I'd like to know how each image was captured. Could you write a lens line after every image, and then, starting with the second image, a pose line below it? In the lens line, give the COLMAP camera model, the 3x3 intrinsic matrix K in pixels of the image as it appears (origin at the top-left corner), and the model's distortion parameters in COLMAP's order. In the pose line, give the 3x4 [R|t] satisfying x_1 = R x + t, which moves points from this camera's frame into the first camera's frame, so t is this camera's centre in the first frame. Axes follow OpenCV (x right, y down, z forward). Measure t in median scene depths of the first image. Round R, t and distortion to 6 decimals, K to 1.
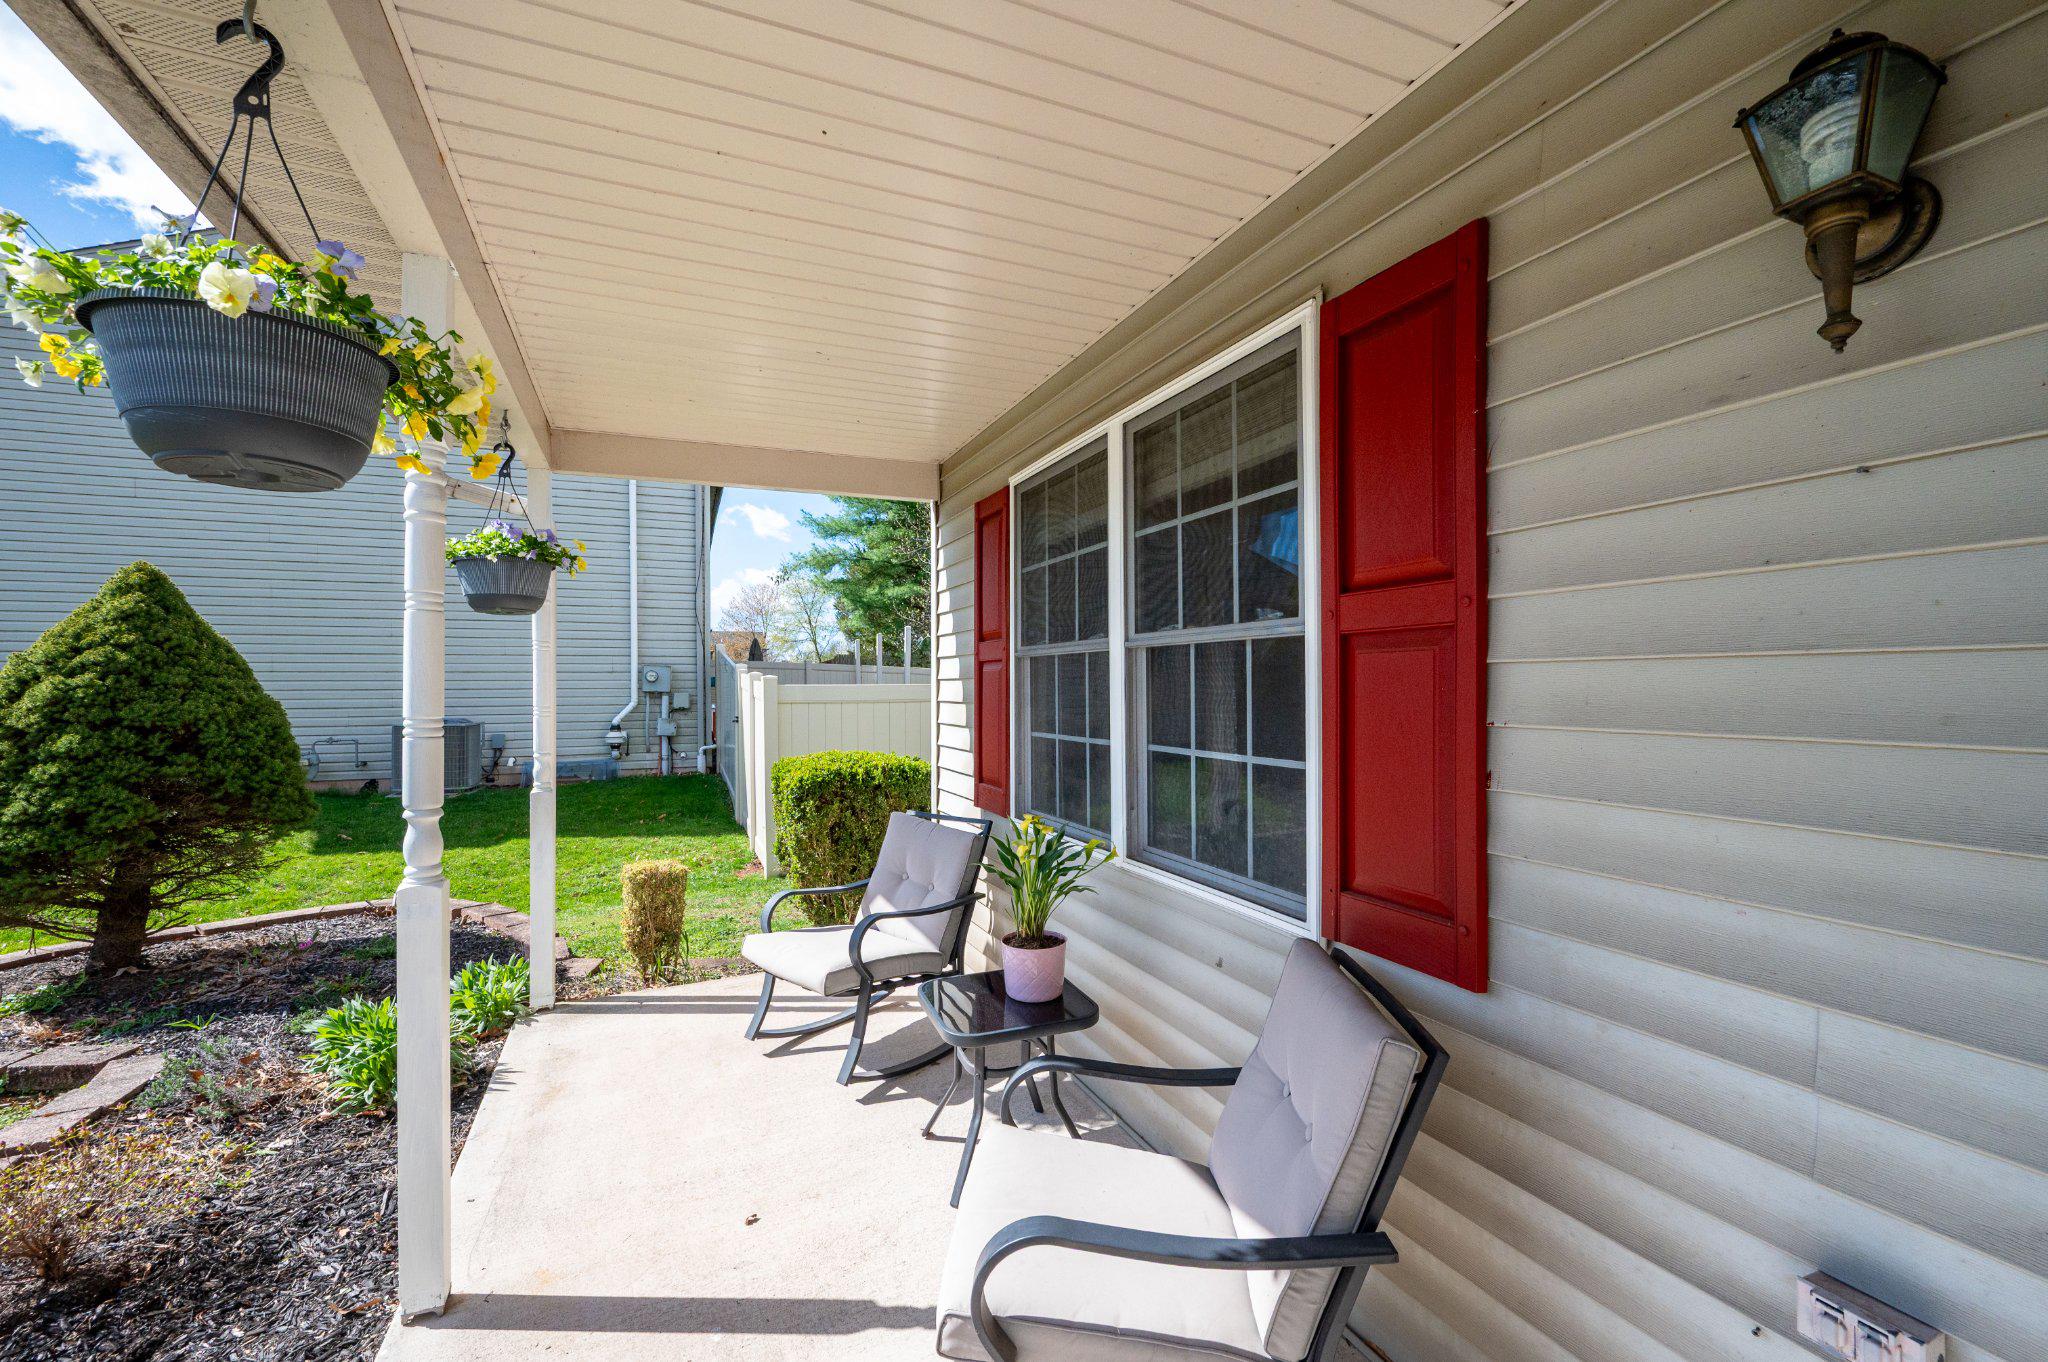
lens RADIAL K [[819.5, 0, 1015.3], [0, 819.5, 688.7], [0, 0, 1]] dist [-0.000713, -0.000088]
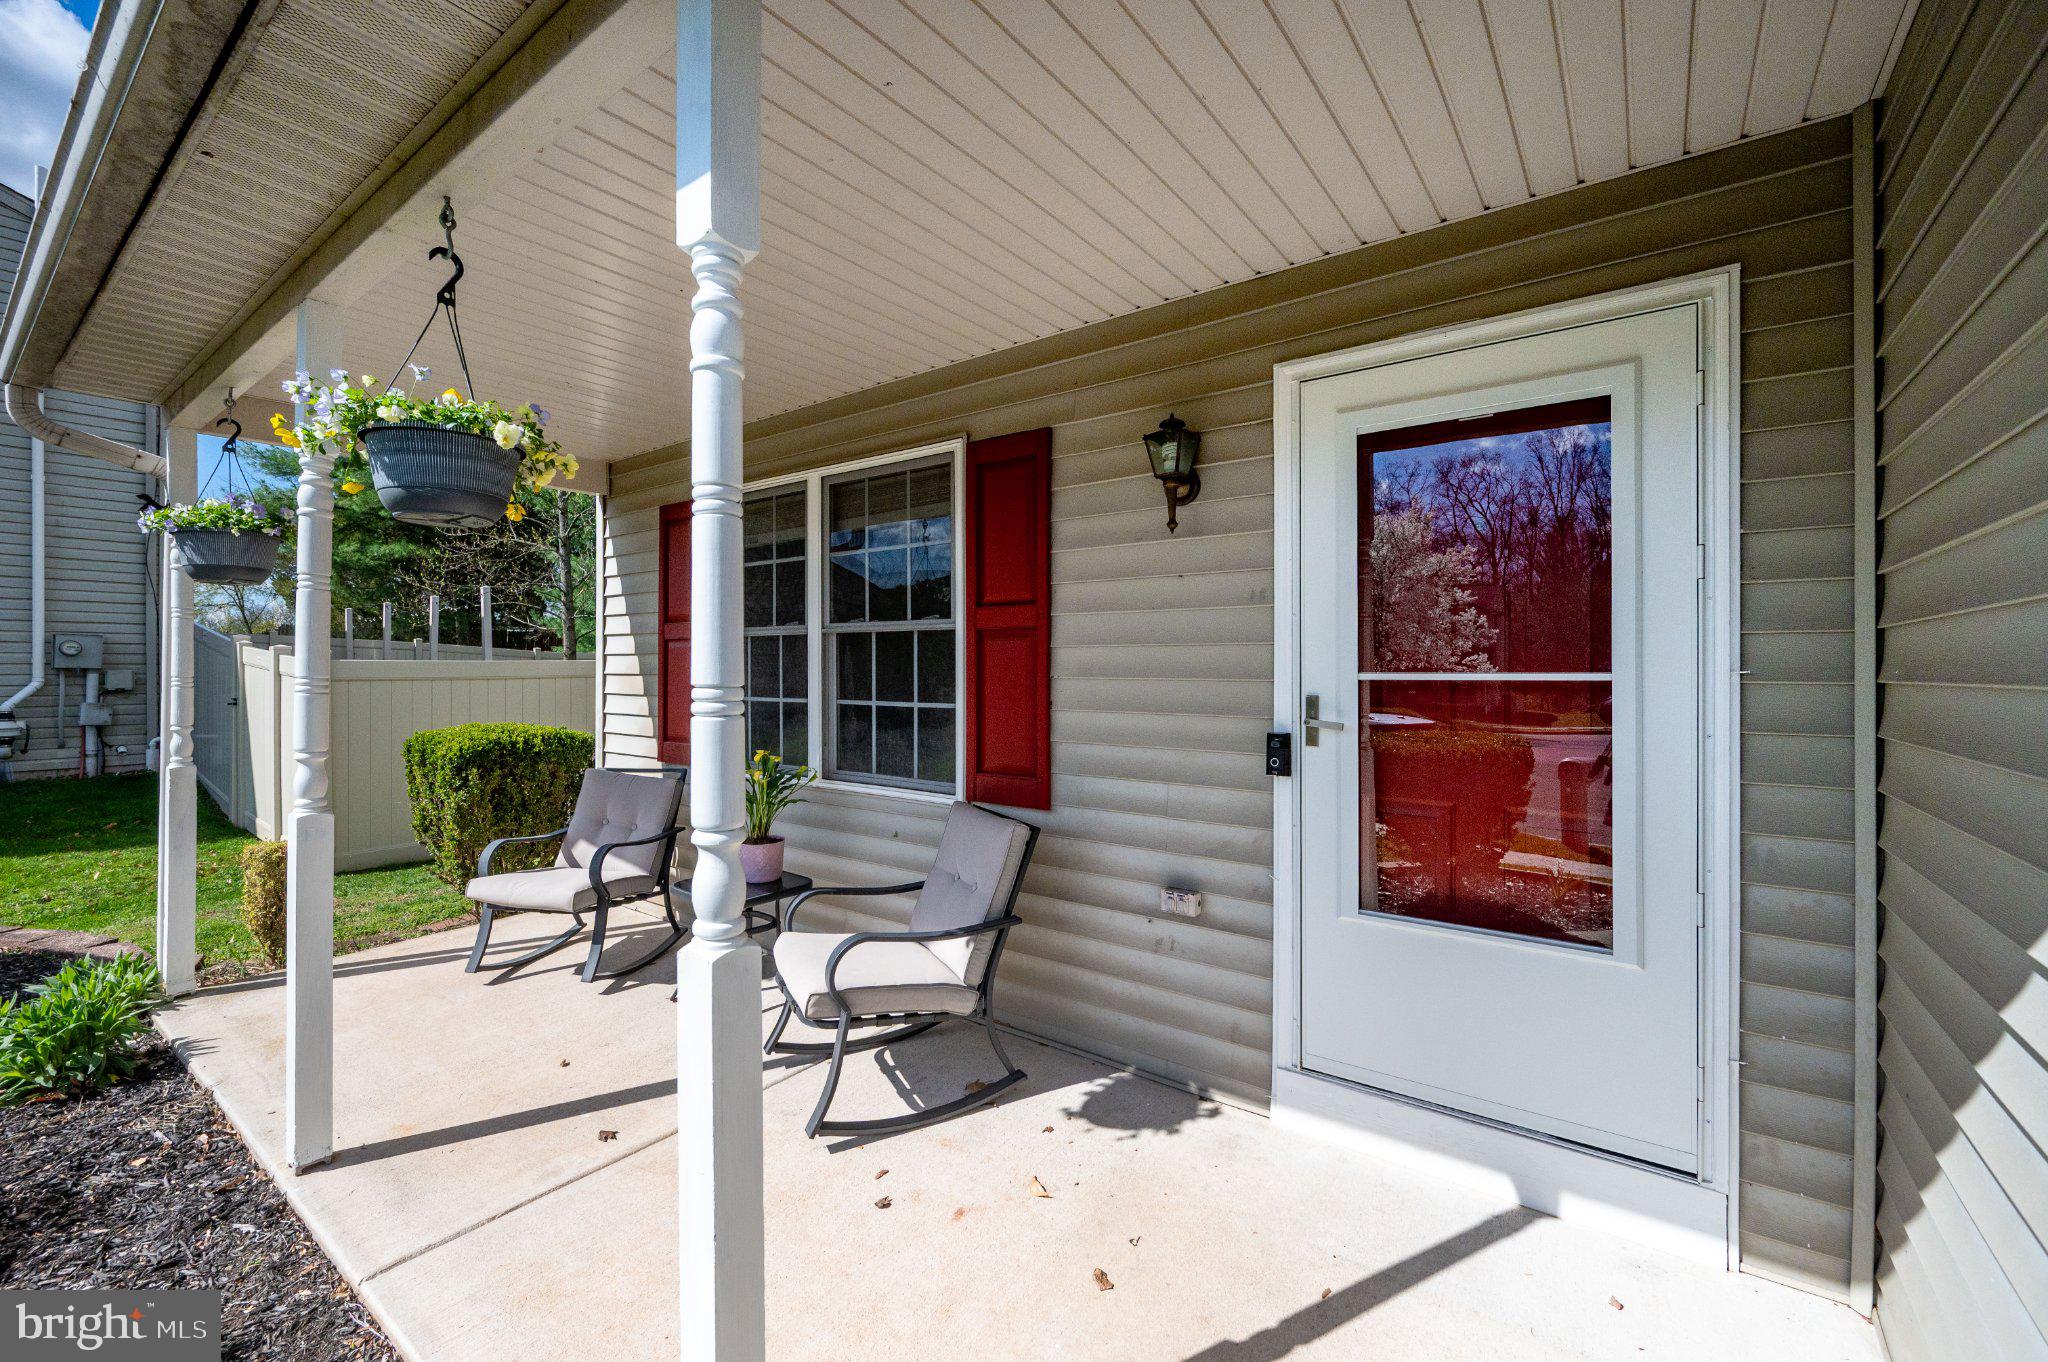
lens RADIAL K [[835.2, 0, 981.0], [0, 835.2, 665.7], [0, 0, 1]] dist [-0.002814, -0.000078]
pose [[0.875814, 0.005556, 0.482617, -0.338989], [-0.002894, 0.999976, -0.006261, 0.016745], [-0.482640, 0.004086, 0.875809, -0.430007]]
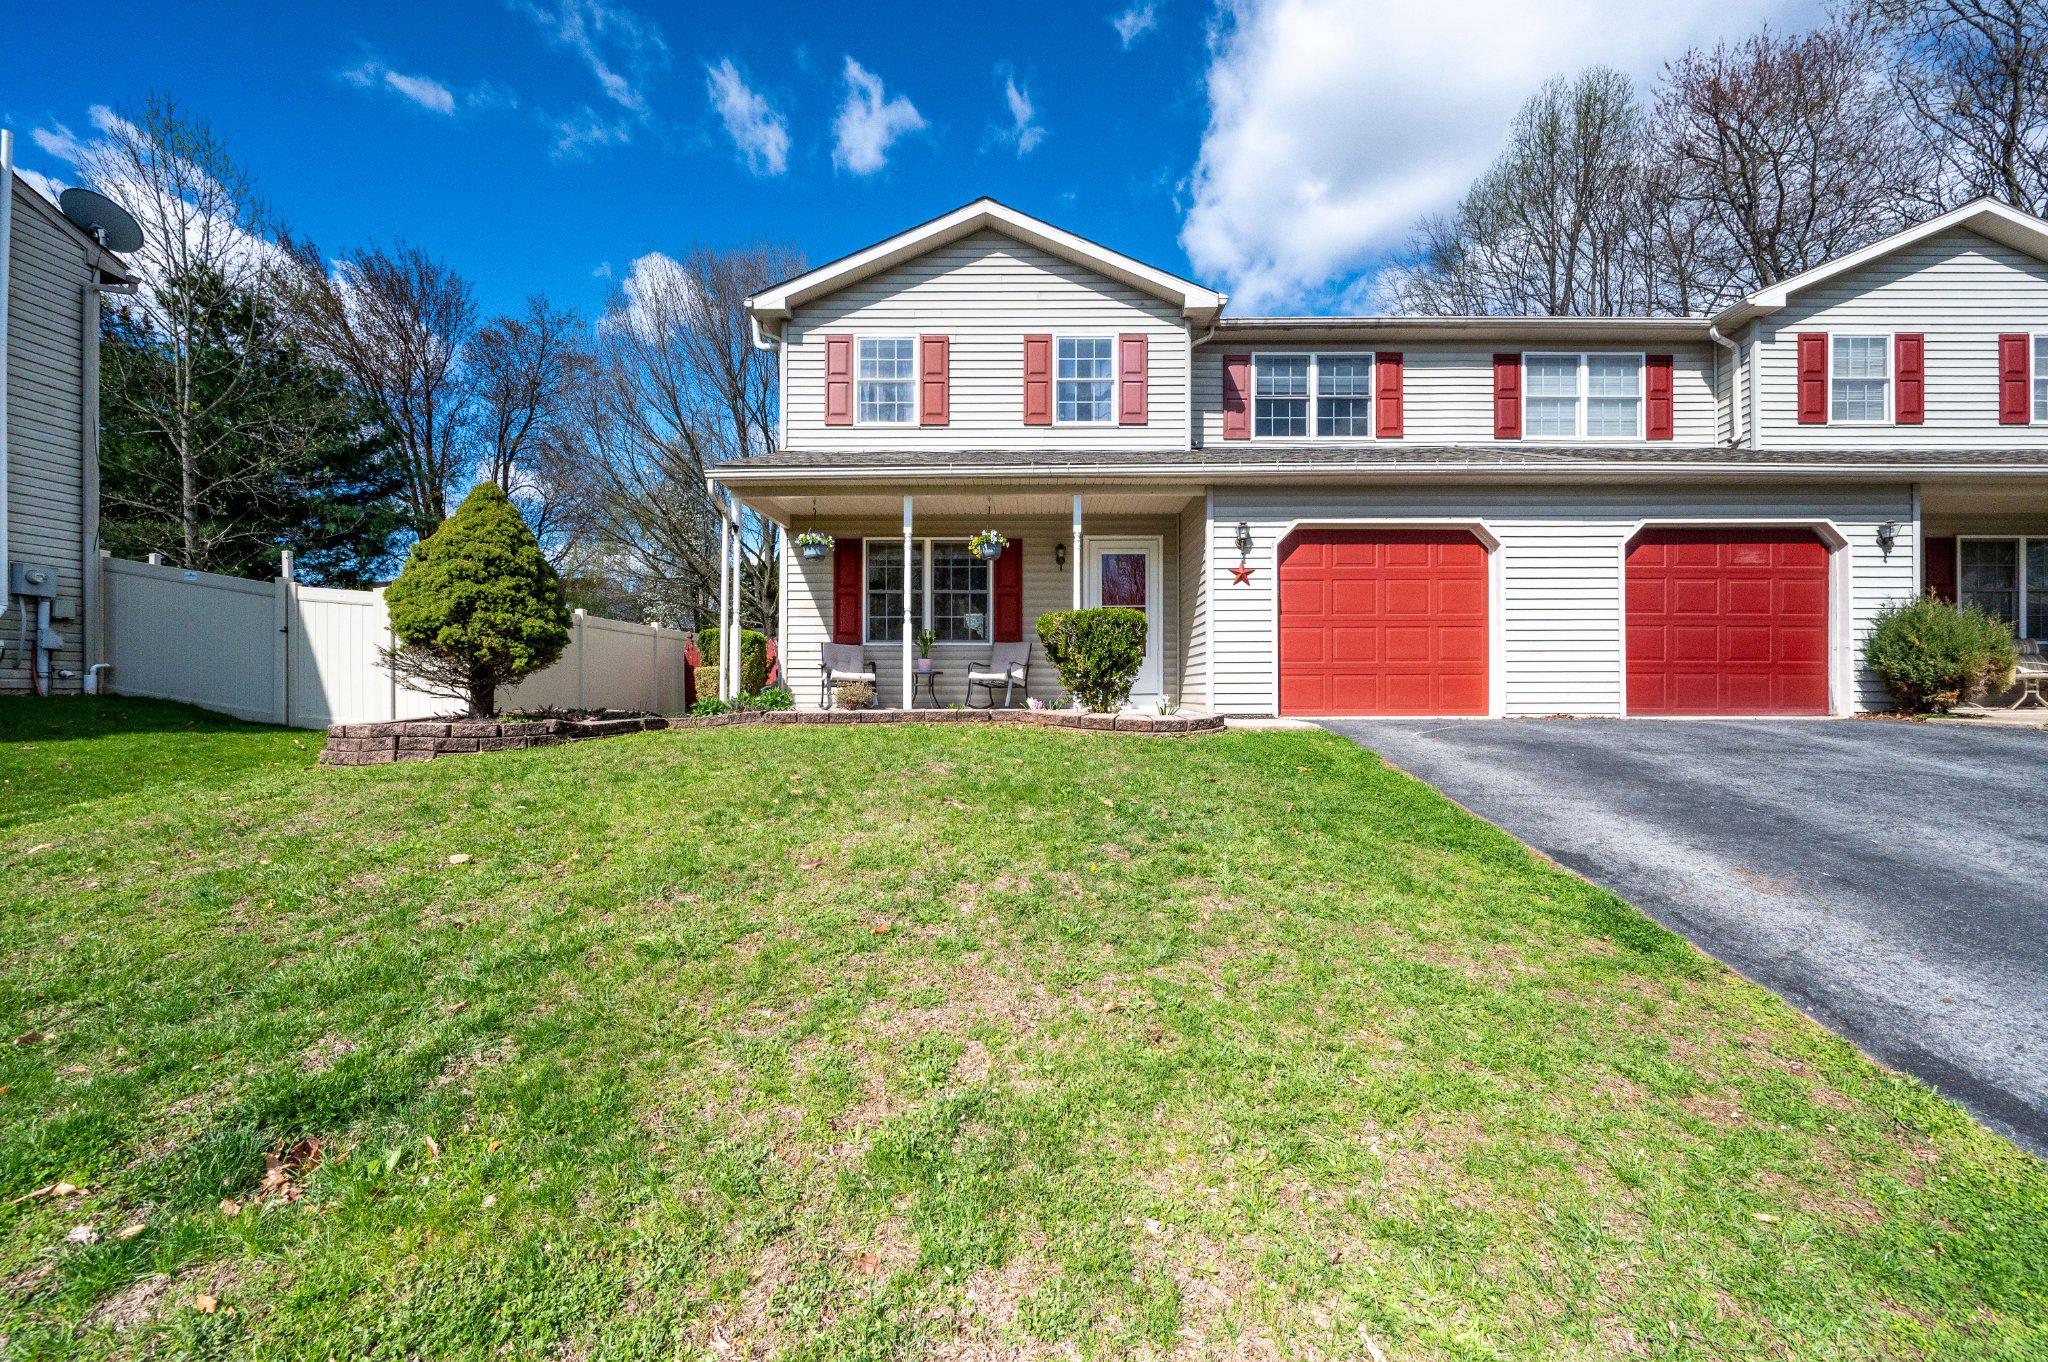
lens RADIAL K [[837.9, 0, 1024.0], [0, 837.9, 681.0], [0, 0, 1]] dist [-0.003080, -0.000184]
pose [[0.408327, 0.016113, 0.912693, -3.733079], [0.001678, 0.999829, -0.018402, 0.501298], [-0.912834, 0.009045, 0.408230, -1.238394]]
